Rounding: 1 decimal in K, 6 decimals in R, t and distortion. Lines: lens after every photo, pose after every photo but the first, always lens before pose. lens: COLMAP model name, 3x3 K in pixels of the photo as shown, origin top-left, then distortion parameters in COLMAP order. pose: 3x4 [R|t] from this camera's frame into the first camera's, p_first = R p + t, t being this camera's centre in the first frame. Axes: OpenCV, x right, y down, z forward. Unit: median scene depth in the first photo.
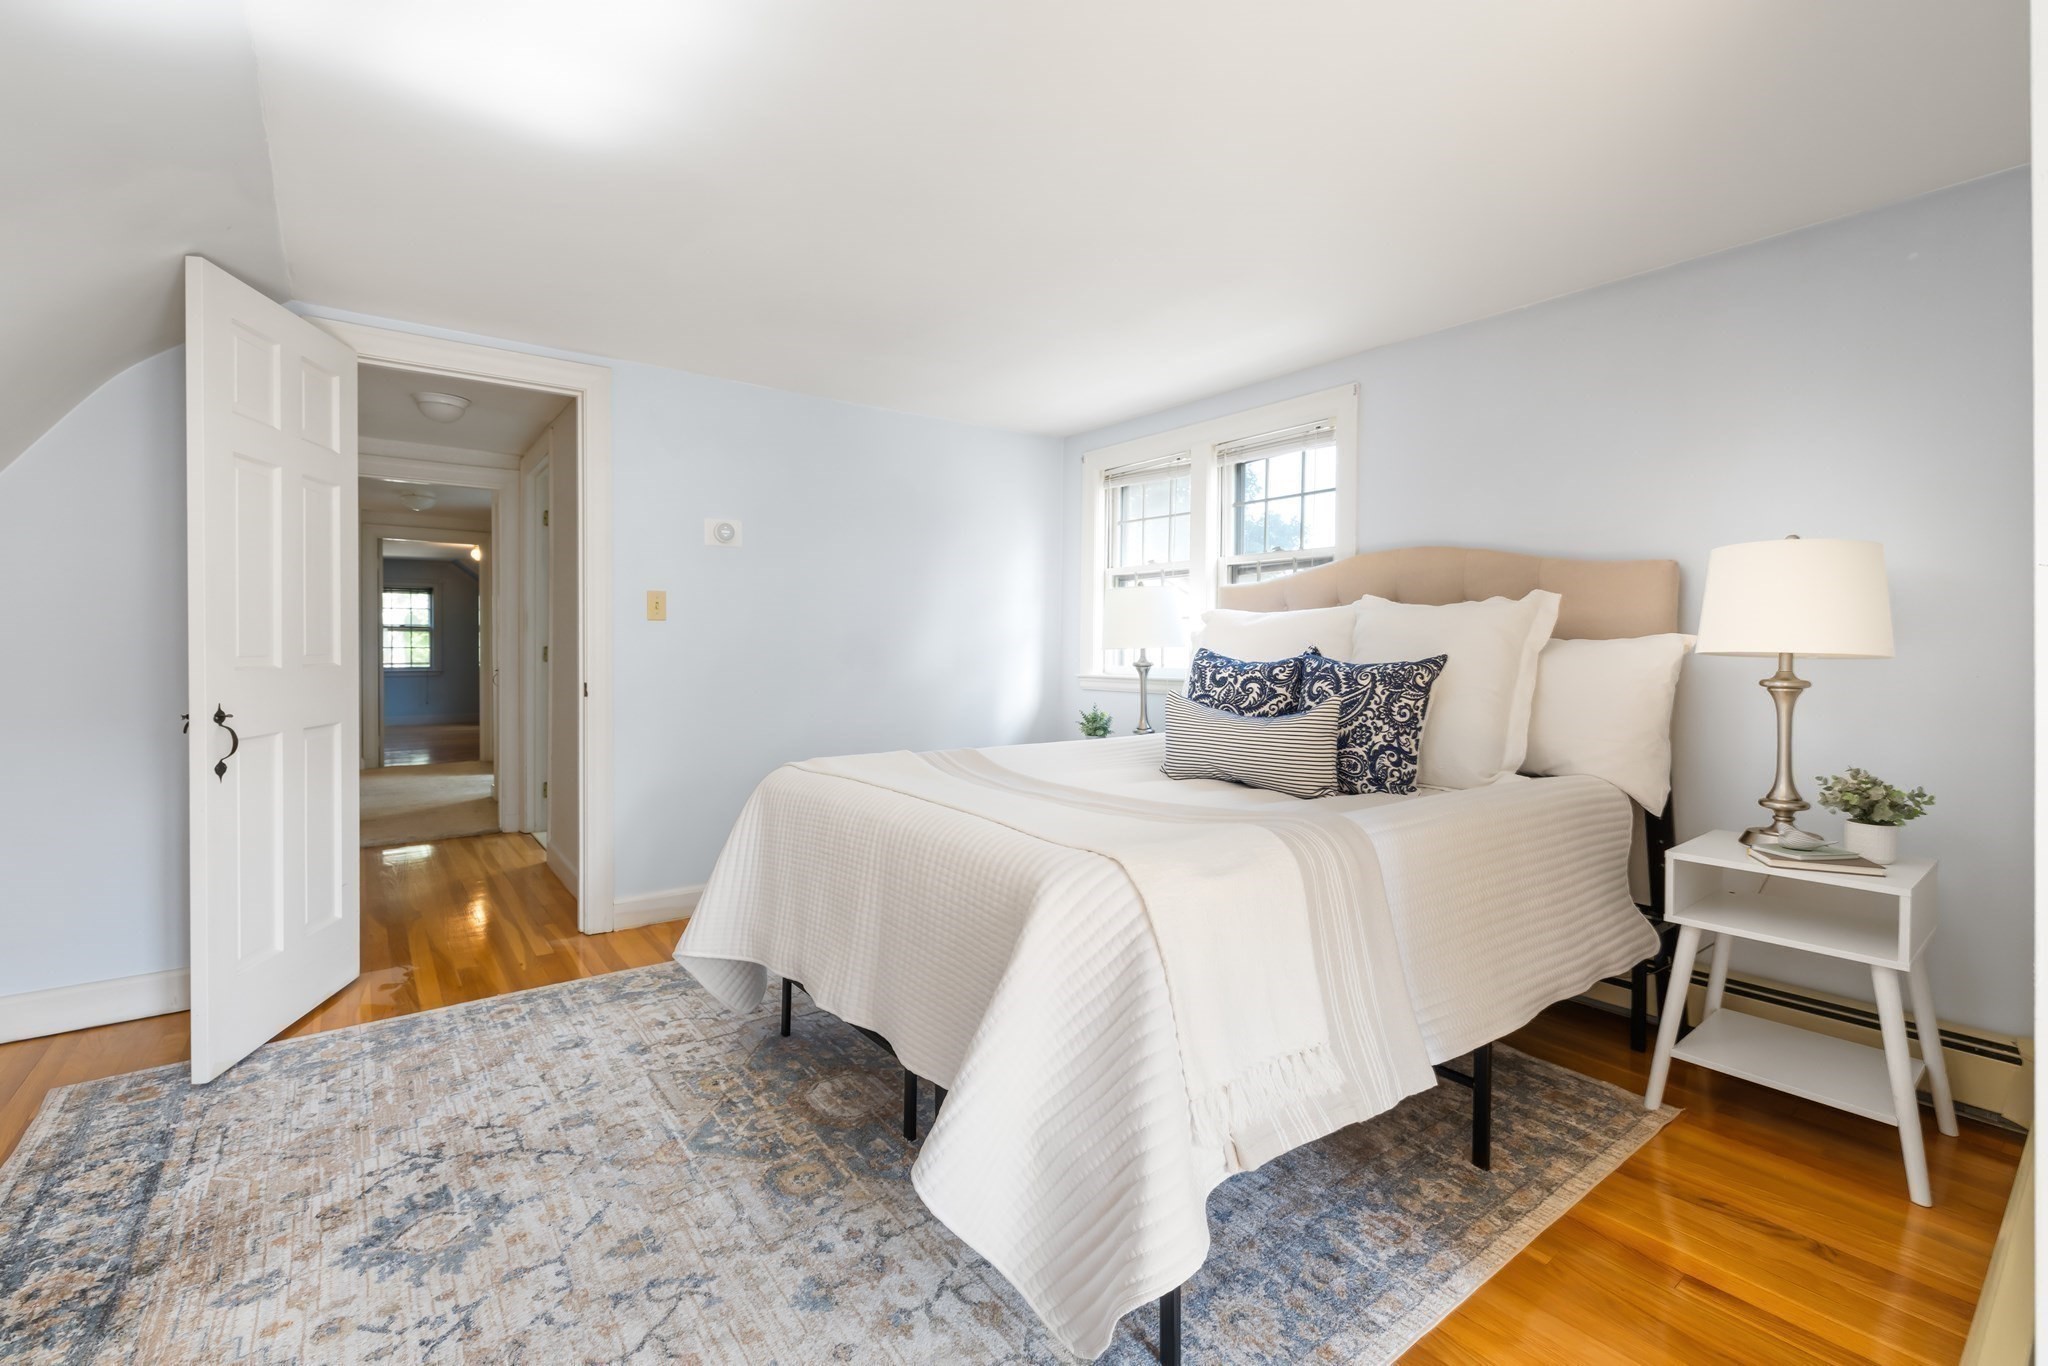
lens RADIAL K [[862.6, 0, 1014.9], [0, 862.6, 669.6], [0, 0, 1]] dist [-0.001344, -0.000161]
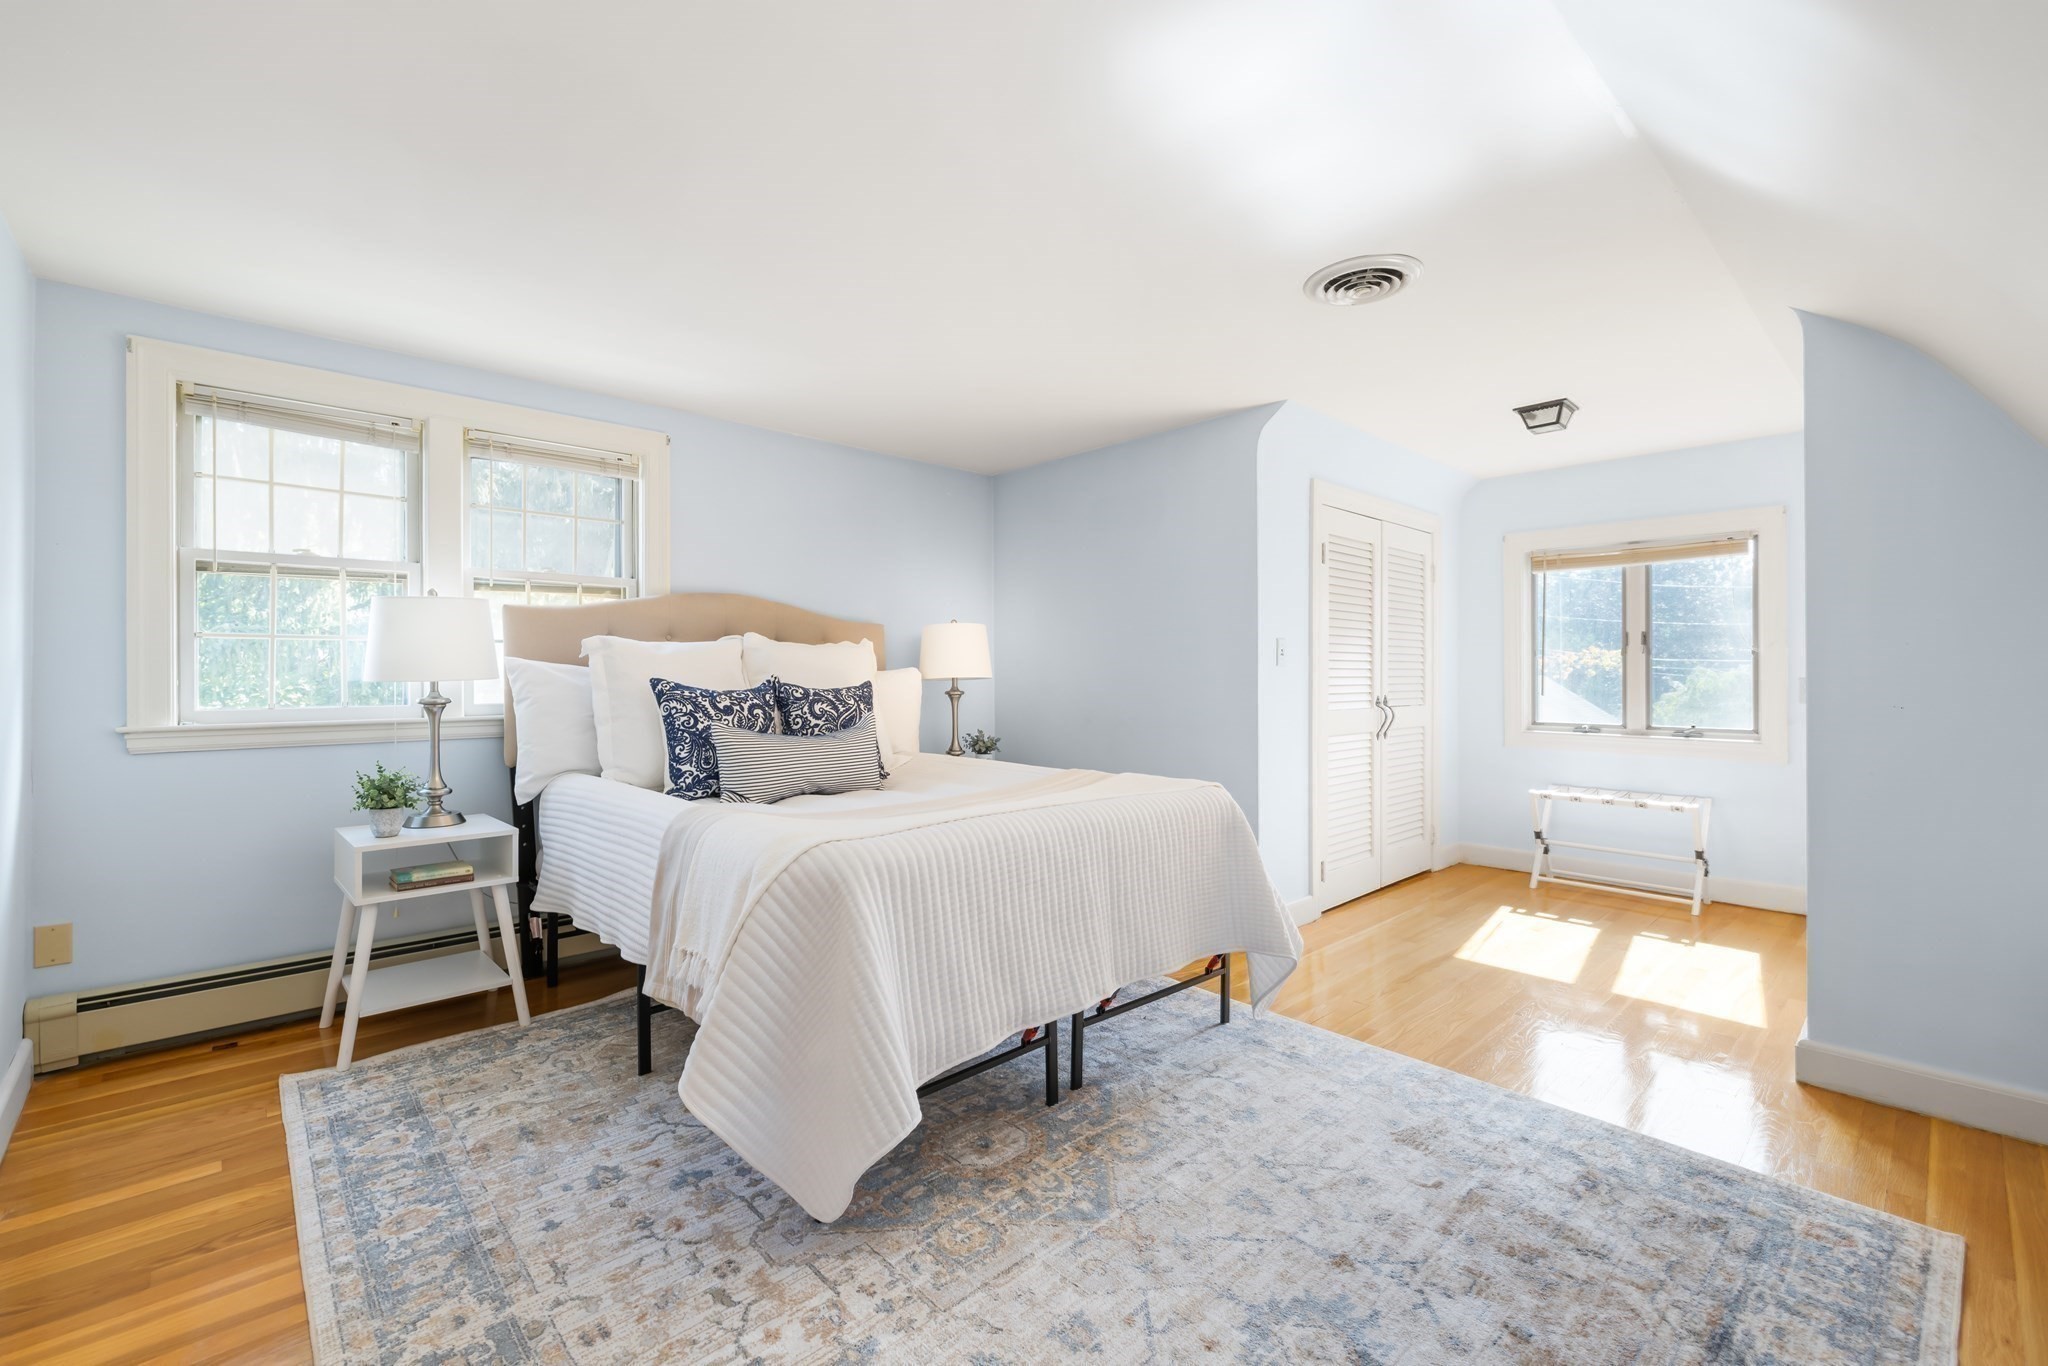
lens RADIAL K [[862.6, 0, 1014.9], [0, 862.6, 669.6], [0, 0, 1]] dist [-0.001344, -0.000161]
pose [[-0.083048, 0.004075, 0.996537, -1.061308], [0.031123, 0.999514, -0.001494, -0.028848], [-0.996059, 0.030891, -0.083135, 0.946385]]
